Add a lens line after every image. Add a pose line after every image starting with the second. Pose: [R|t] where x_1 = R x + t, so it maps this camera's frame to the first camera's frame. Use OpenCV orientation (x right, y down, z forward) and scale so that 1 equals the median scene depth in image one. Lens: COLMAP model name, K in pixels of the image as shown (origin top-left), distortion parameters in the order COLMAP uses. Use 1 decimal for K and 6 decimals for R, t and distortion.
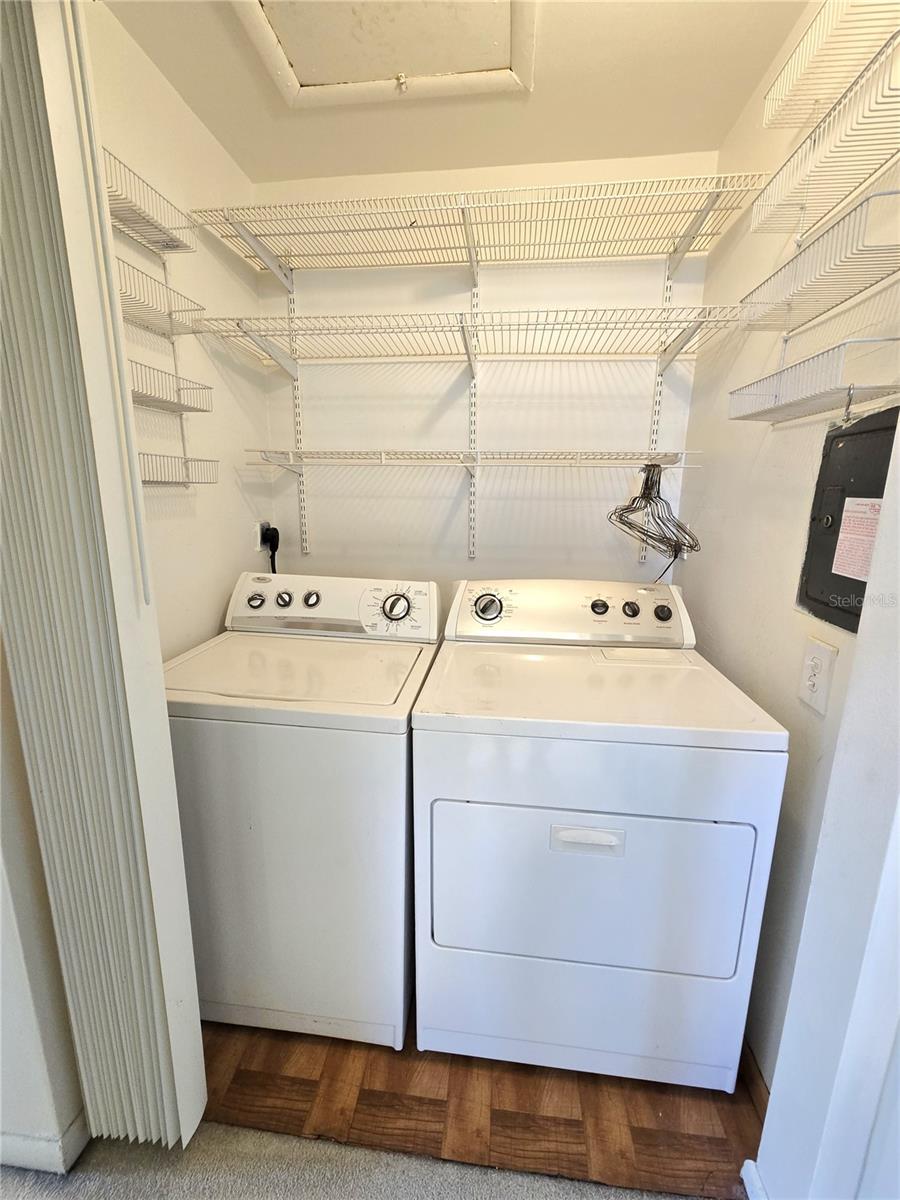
lens RADIAL K [[503.6, 0, 450.9], [0, 503.6, 597.3], [0, 0, 1]] dist [0.000656, -0.000423]
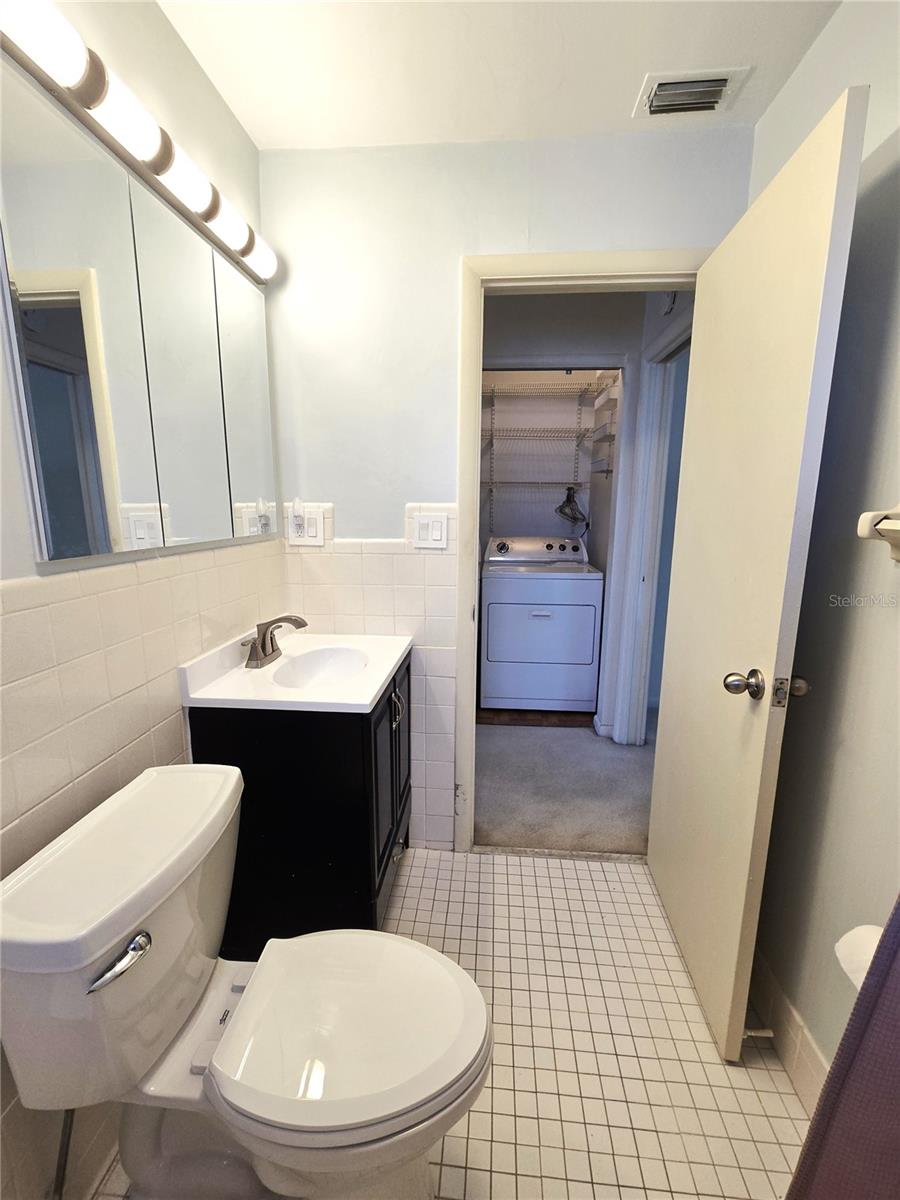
lens RADIAL K [[503.6, 0, 450.9], [0, 503.6, 597.3], [0, 0, 1]] dist [0.000656, -0.000423]
pose [[0.999741, -0.010625, 0.020101, -0.219740], [0.011087, 0.999673, -0.023054, 0.303738], [-0.019850, 0.023271, 0.999532, -1.351073]]
